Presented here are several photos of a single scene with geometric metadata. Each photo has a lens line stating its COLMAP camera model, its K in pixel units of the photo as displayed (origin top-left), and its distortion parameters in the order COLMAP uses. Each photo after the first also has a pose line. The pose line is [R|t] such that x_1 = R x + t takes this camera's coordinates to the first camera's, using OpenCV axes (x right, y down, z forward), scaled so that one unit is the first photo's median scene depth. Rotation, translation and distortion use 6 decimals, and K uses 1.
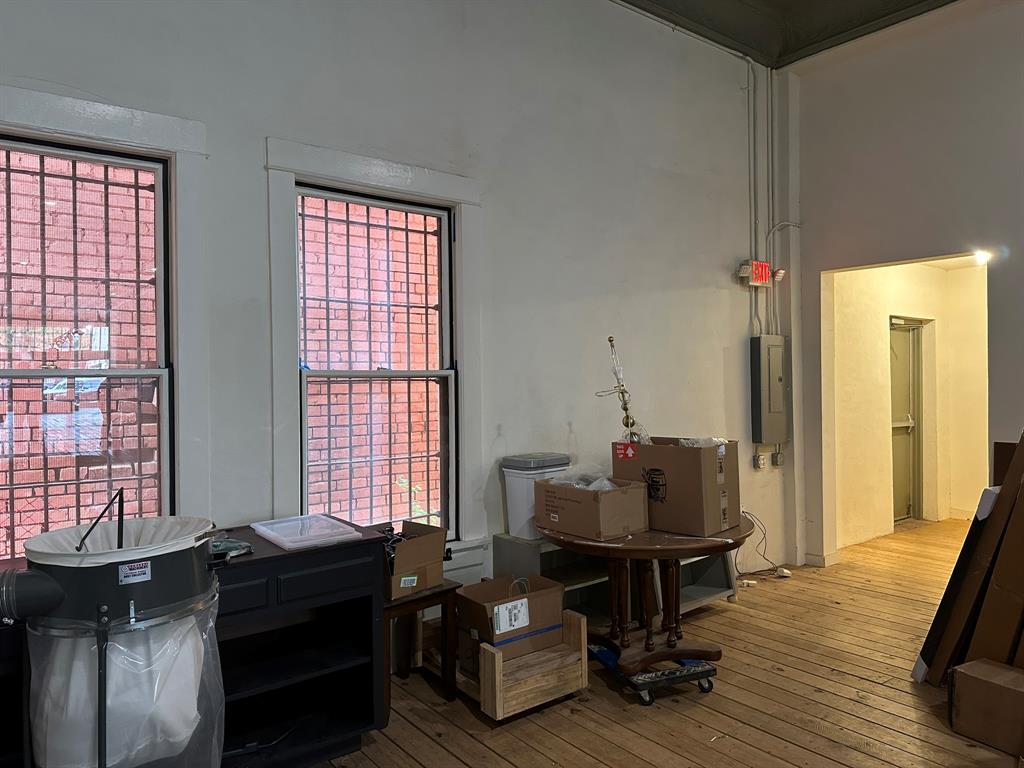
lens RADIAL K [[716.7, 0, 519.5], [0, 716.7, 380.5], [0, 0, 1]] dist [0.101899, -0.119293]
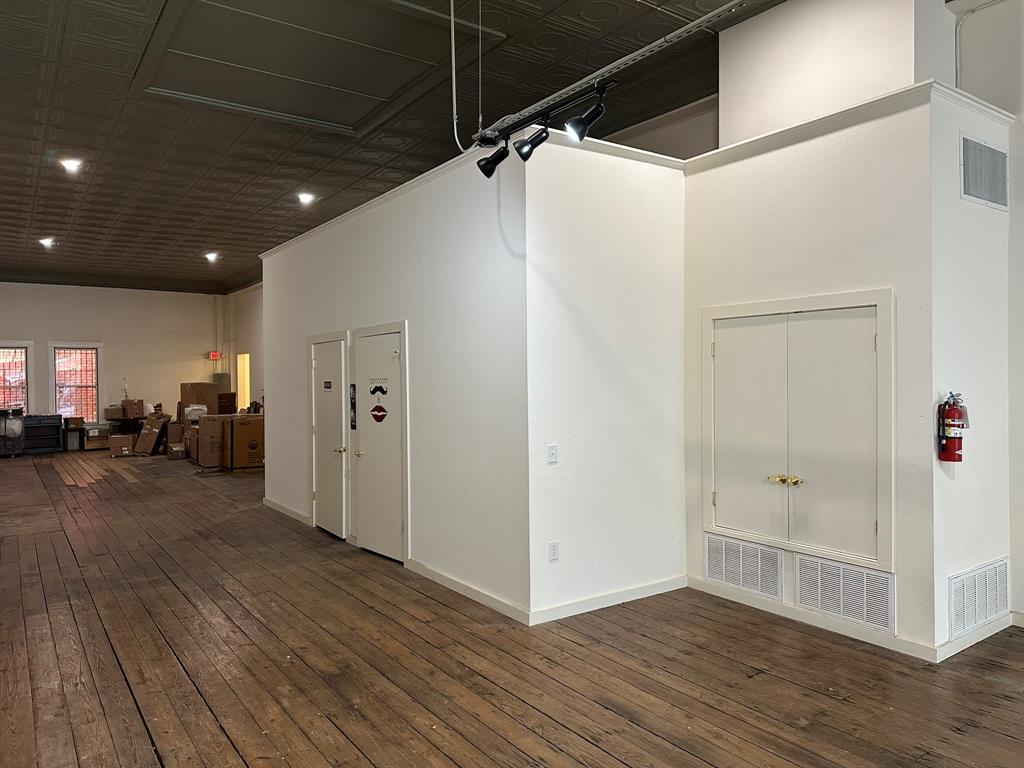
lens RADIAL K [[716.7, 0, 519.5], [0, 716.7, 380.5], [0, 0, 1]] dist [0.101899, -0.119293]
pose [[0.998674, -0.006172, -0.051108, 2.795959], [0.006296, 0.999978, 0.002274, -0.036985], [0.051093, -0.002592, 0.998691, -3.447110]]
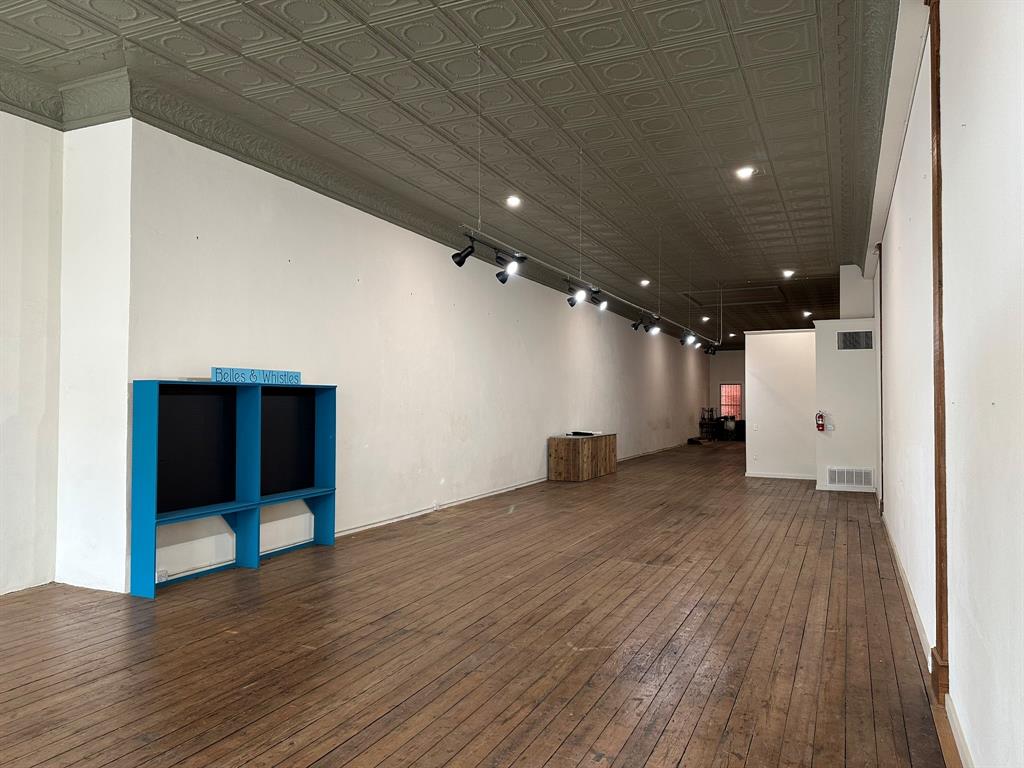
lens RADIAL K [[716.7, 0, 519.5], [0, 716.7, 380.5], [0, 0, 1]] dist [0.101899, -0.119293]
pose [[0.454048, -0.018802, -0.890779, 5.778761], [-0.006532, 0.999680, -0.024430, -0.067770], [0.890953, 0.016911, 0.453780, -5.178582]]
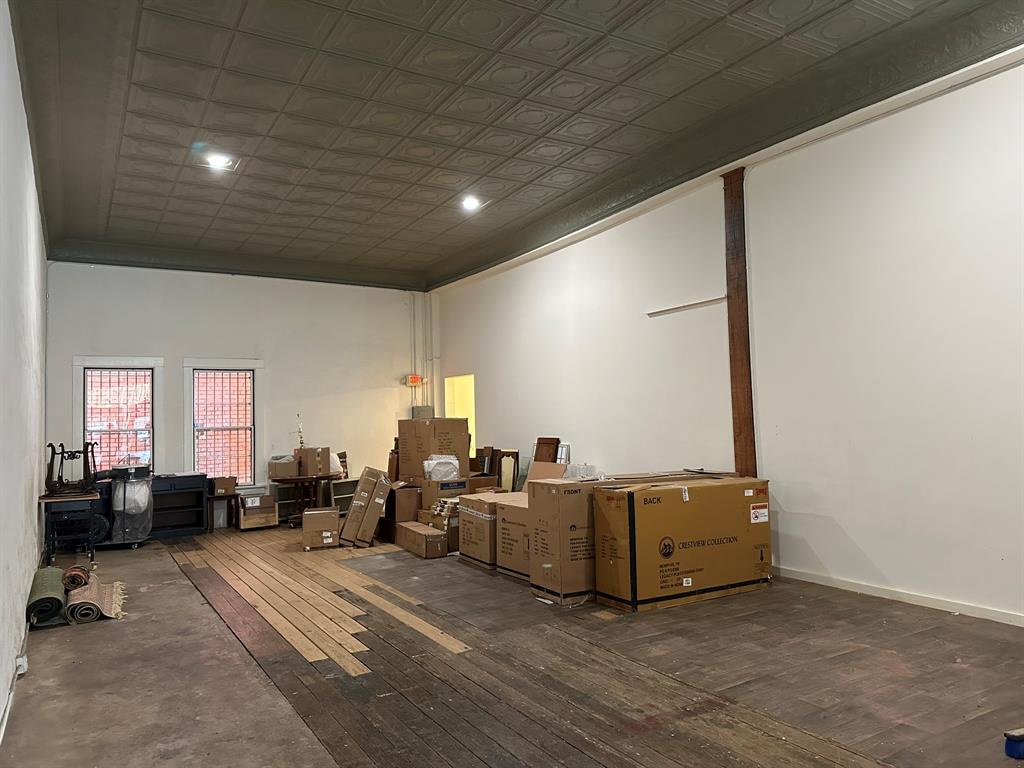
lens RADIAL K [[716.7, 0, 519.5], [0, 716.7, 380.5], [0, 0, 1]] dist [0.101899, -0.119293]
pose [[0.993721, -0.025412, -0.108964, 1.318993], [0.019676, 0.998379, -0.053400, -0.020507], [0.110145, 0.050921, 0.992610, -1.822985]]
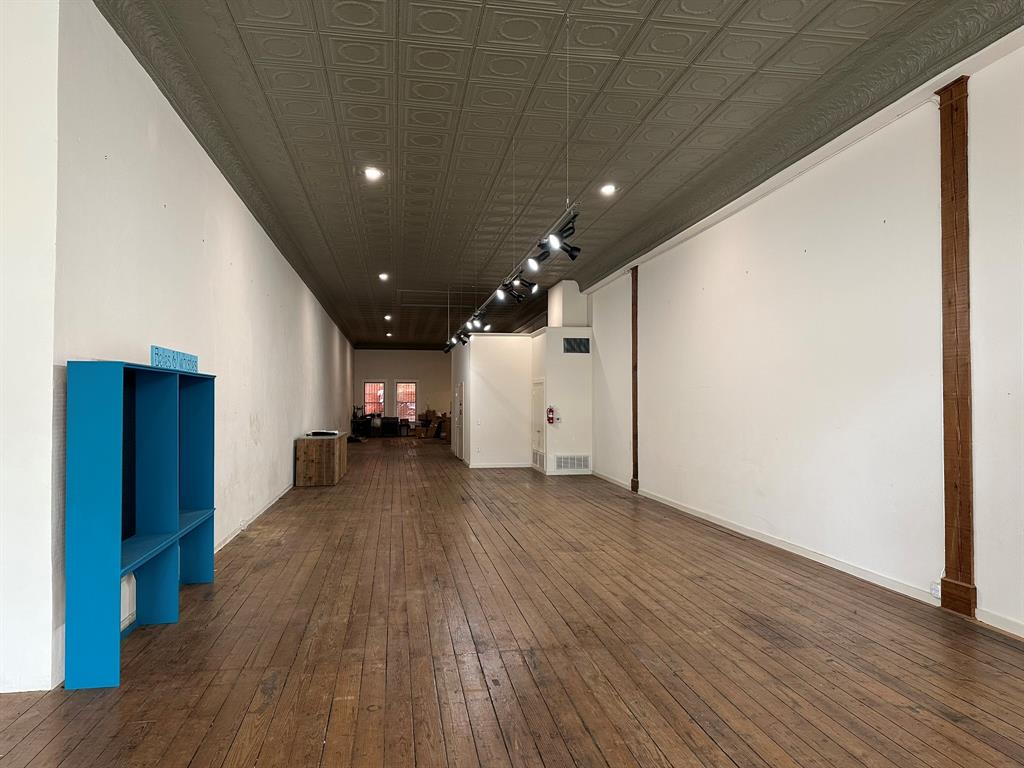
lens RADIAL K [[716.7, 0, 519.5], [0, 716.7, 380.5], [0, 0, 1]] dist [0.101899, -0.119293]
pose [[0.879860, -0.008741, -0.475153, 4.997826], [-0.004438, 0.999636, -0.026606, -0.048586], [0.475213, 0.025518, 0.879501, -5.848312]]
